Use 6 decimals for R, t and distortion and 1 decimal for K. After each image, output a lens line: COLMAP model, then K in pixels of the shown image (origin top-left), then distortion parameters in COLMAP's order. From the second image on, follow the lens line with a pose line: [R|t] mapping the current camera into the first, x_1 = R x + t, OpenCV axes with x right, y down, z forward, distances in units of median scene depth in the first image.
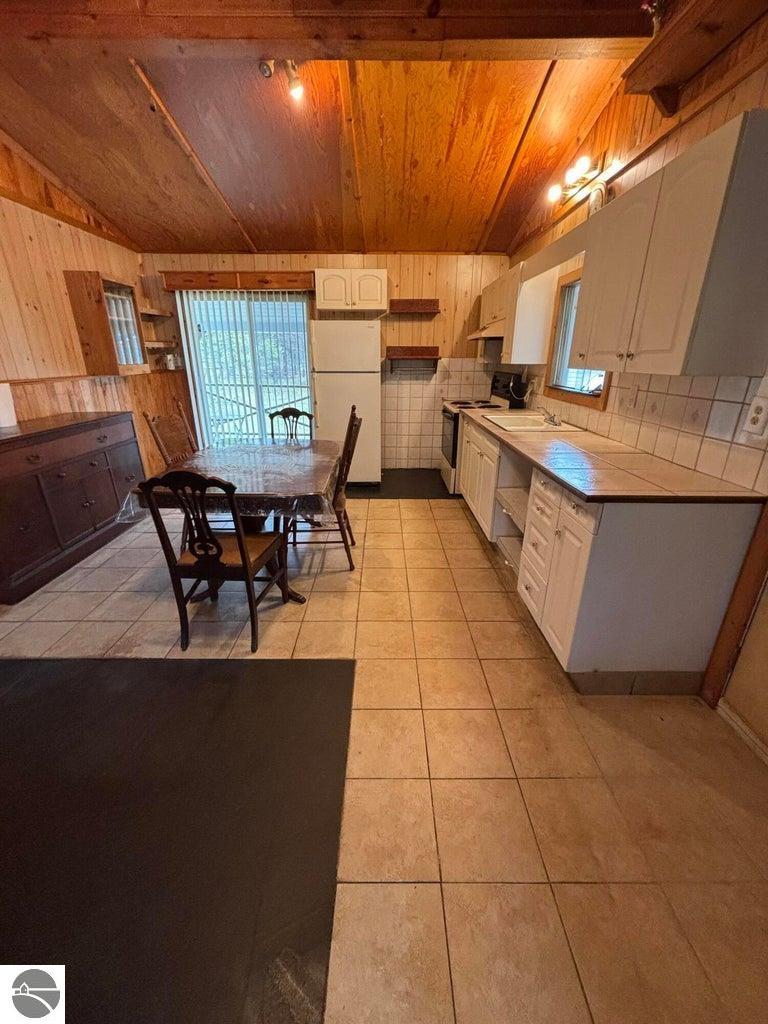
lens RADIAL K [[412.0, 0, 381.5], [0, 412.0, 510.9], [0, 0, 1]] dist [-0.010705, 0.000665]
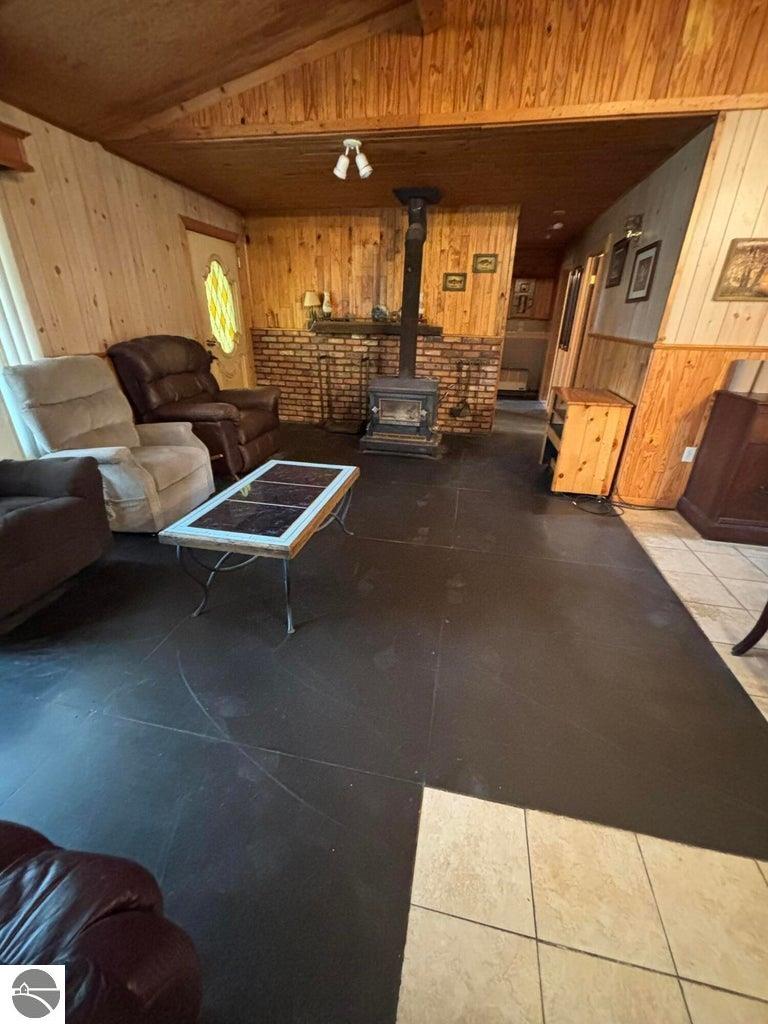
lens RADIAL K [[412.0, 0, 384.7], [0, 412.0, 514.1], [0, 0, 1]] dist [-0.010705, 0.000665]
pose [[-0.202964, 0.414477, -0.887139, 0.189217], [-0.360846, 0.810573, 0.461261, -0.024022], [0.910272, 0.413739, -0.014955, 0.116404]]
